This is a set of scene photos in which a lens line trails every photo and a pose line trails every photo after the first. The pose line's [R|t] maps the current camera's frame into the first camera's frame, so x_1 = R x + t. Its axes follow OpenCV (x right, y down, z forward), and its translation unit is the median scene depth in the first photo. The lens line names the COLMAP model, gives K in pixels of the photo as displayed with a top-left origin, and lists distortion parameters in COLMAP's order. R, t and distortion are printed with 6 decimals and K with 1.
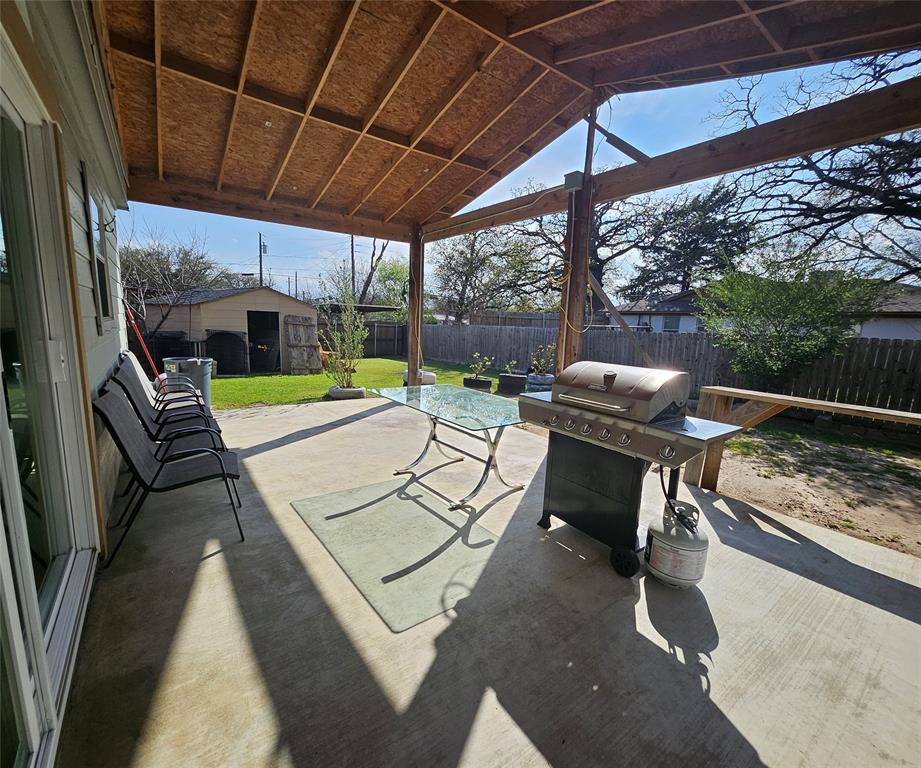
lens RADIAL K [[401.8, 0, 460.0], [0, 401.8, 387.9], [0, 0, 1]] dist [0.002370, -0.000055]
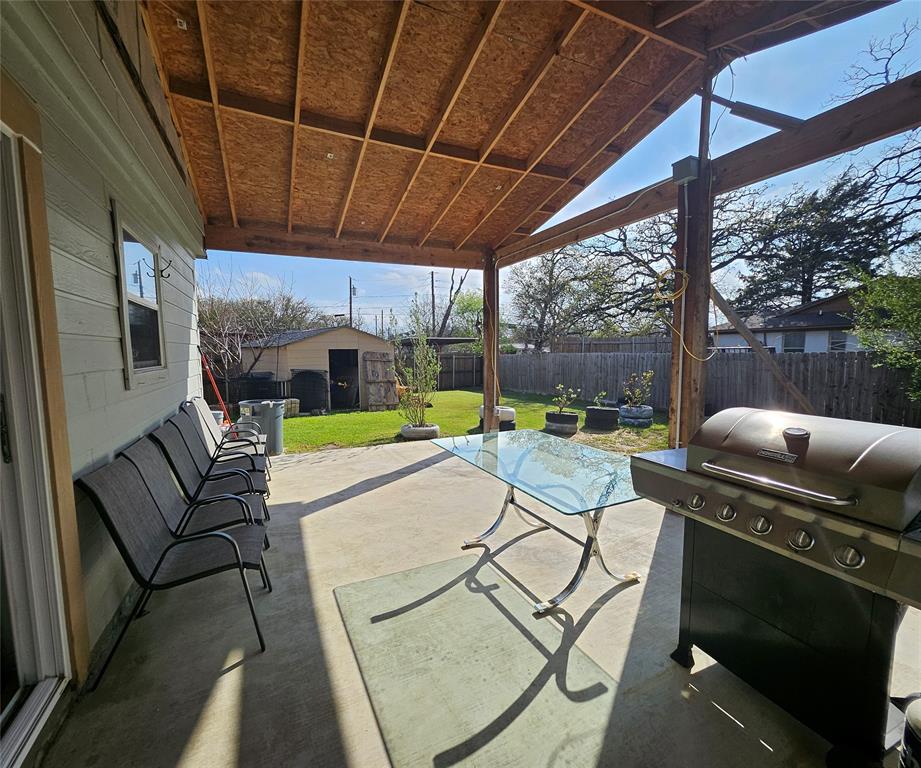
lens RADIAL K [[401.8, 0, 460.0], [0, 401.8, 387.9], [0, 0, 1]] dist [0.002370, -0.000055]
pose [[0.980103, -0.025884, -0.196795, -0.003477], [0.011741, 0.997285, -0.072696, -0.034881], [0.198143, 0.068939, 0.977746, 0.157831]]
